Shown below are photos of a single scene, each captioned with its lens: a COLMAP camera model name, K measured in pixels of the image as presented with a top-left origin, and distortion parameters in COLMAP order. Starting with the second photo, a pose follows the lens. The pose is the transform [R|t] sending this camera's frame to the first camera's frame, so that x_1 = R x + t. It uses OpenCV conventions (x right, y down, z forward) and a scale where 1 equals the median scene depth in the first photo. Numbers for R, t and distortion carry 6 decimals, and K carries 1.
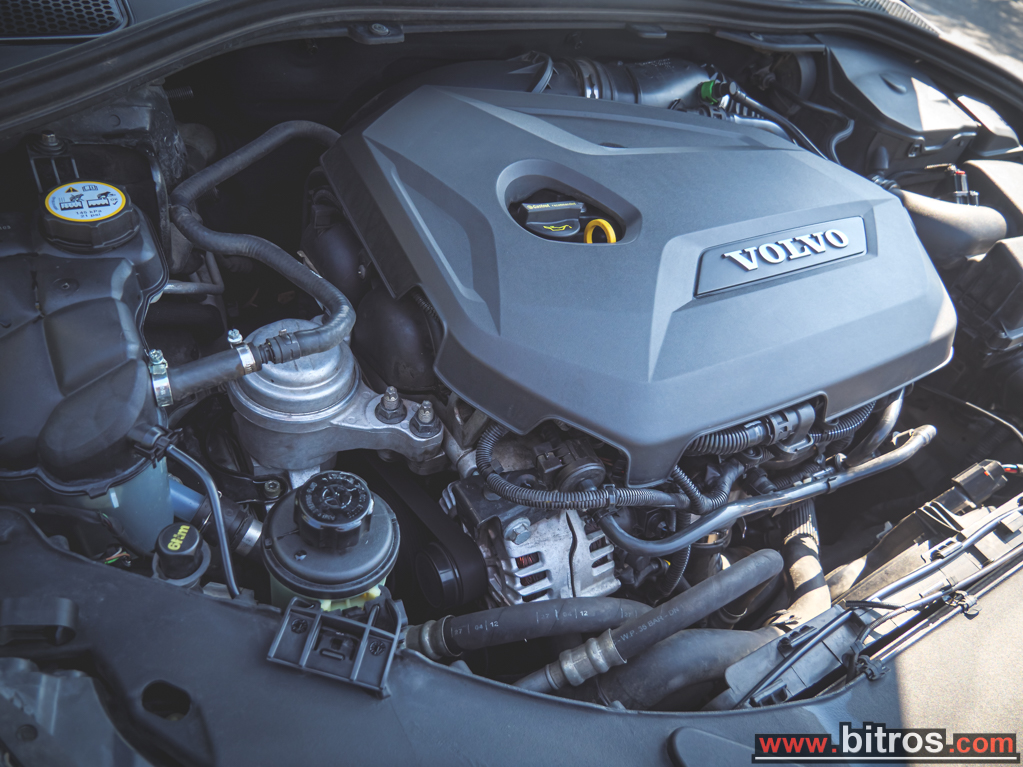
lens RADIAL K [[734.8, 0, 512.5], [0, 734.8, 382.6], [0, 0, 1]] dist [-0.043521, 0.017307]
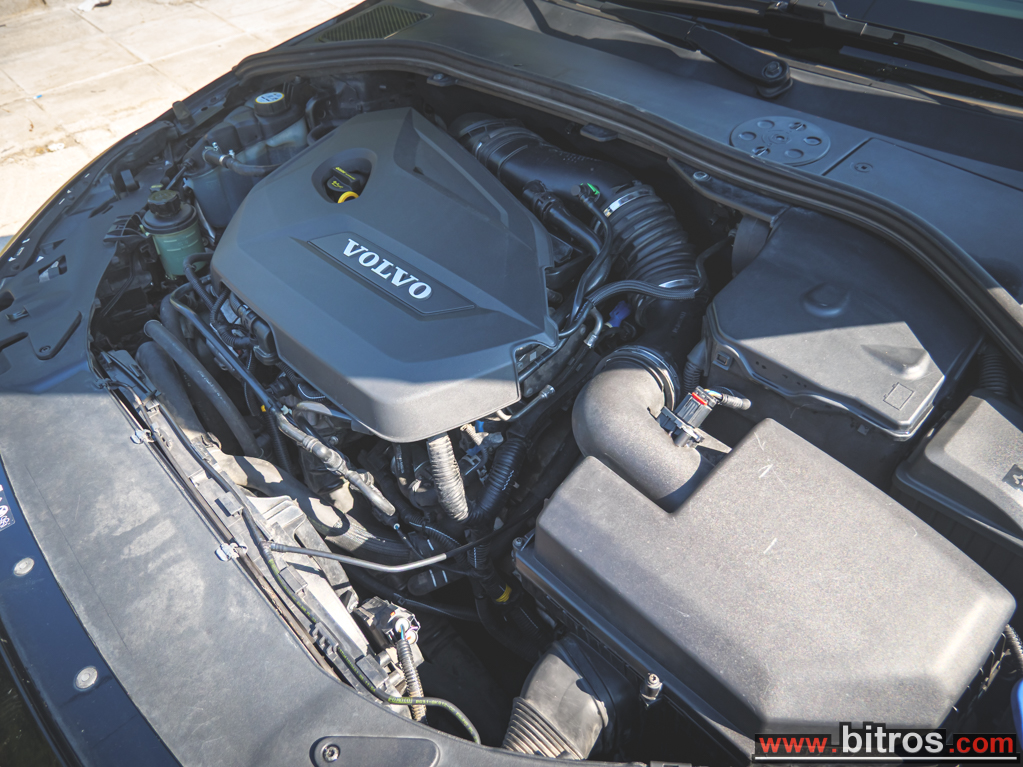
lens RADIAL K [[734.8, 0, 516.2], [0, 734.8, 384.7], [0, 0, 1]] dist [-0.043521, 0.017307]
pose [[0.201064, 0.483968, -0.851674, 1.650474], [-0.608324, 0.743153, 0.278687, -0.541297], [0.767799, 0.462059, 0.443831, 0.725211]]
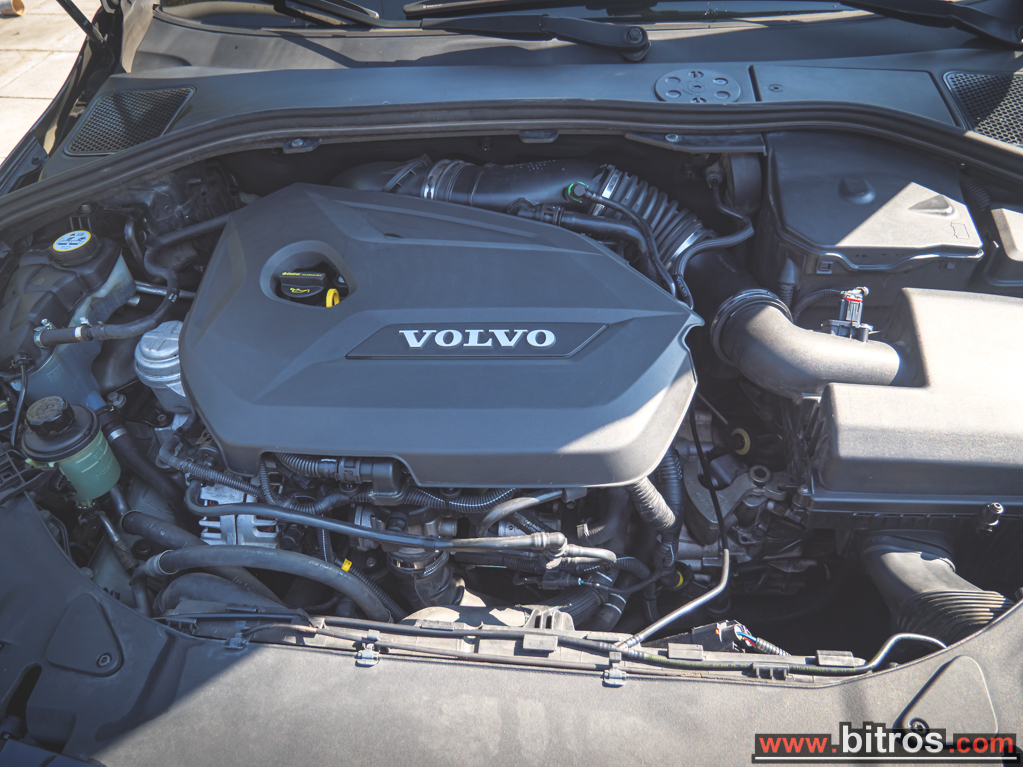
lens RADIAL K [[734.8, 0, 509.0], [0, 734.8, 382.2], [0, 0, 1]] dist [-0.043521, 0.017307]
pose [[0.769011, 0.221133, -0.599768, 1.158591], [-0.245037, 0.968563, 0.042926, -0.184497], [0.590405, 0.113955, 0.799022, 0.123681]]
